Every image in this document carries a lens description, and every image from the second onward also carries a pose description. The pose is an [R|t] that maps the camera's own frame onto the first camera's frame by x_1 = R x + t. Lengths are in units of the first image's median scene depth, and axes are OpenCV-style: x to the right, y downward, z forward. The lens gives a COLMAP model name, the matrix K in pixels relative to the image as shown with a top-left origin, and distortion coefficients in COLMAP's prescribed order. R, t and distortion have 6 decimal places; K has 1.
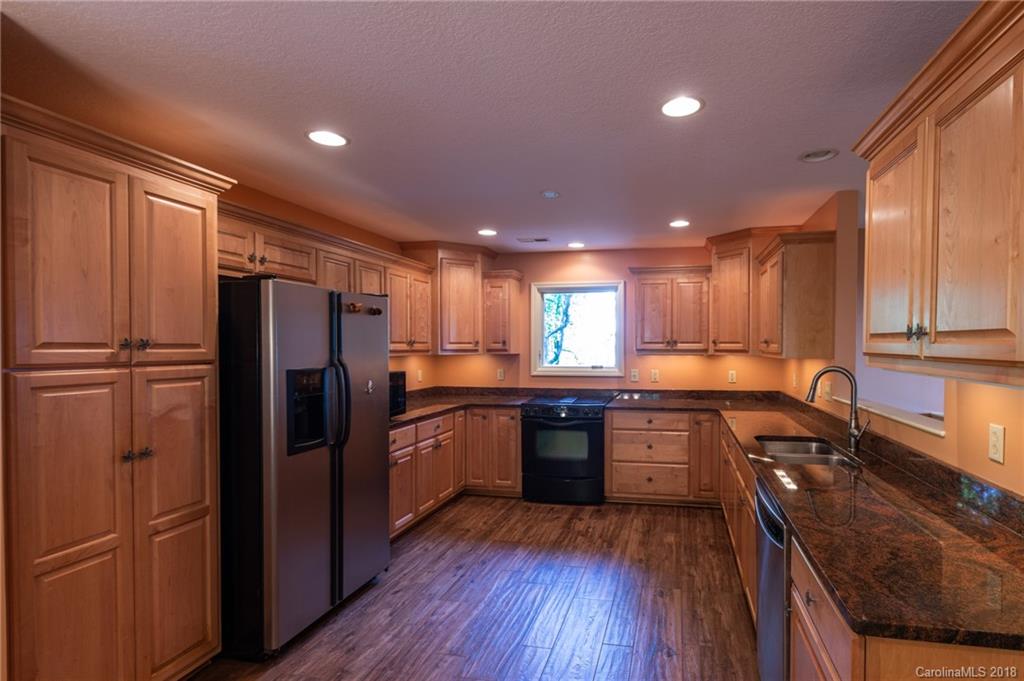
lens RADIAL K [[485.2, 0, 531.8], [0, 485.2, 357.6], [0, 0, 1]] dist [-0.010832, -0.000591]
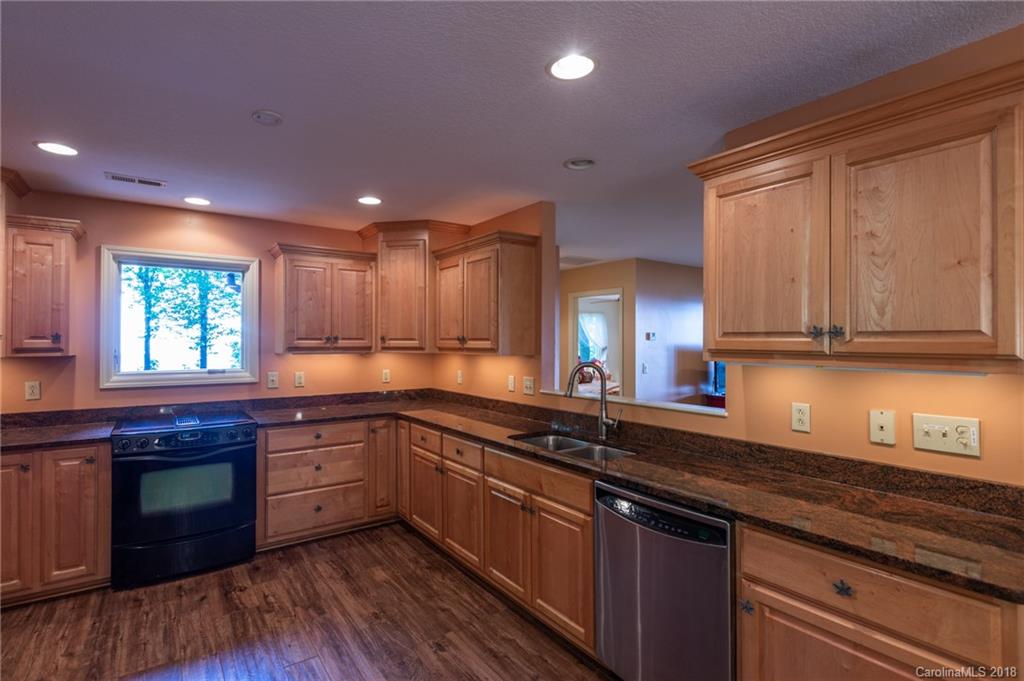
lens RADIAL K [[509.3, 0, 509.6], [0, 509.3, 340.6], [0, 0, 1]] dist [-0.009248, -0.000102]
pose [[0.671509, 0.003391, 0.740989, -0.168800], [0.017686, 0.999631, -0.020603, -0.004641], [-0.740786, 0.026940, 0.671201, 0.189191]]
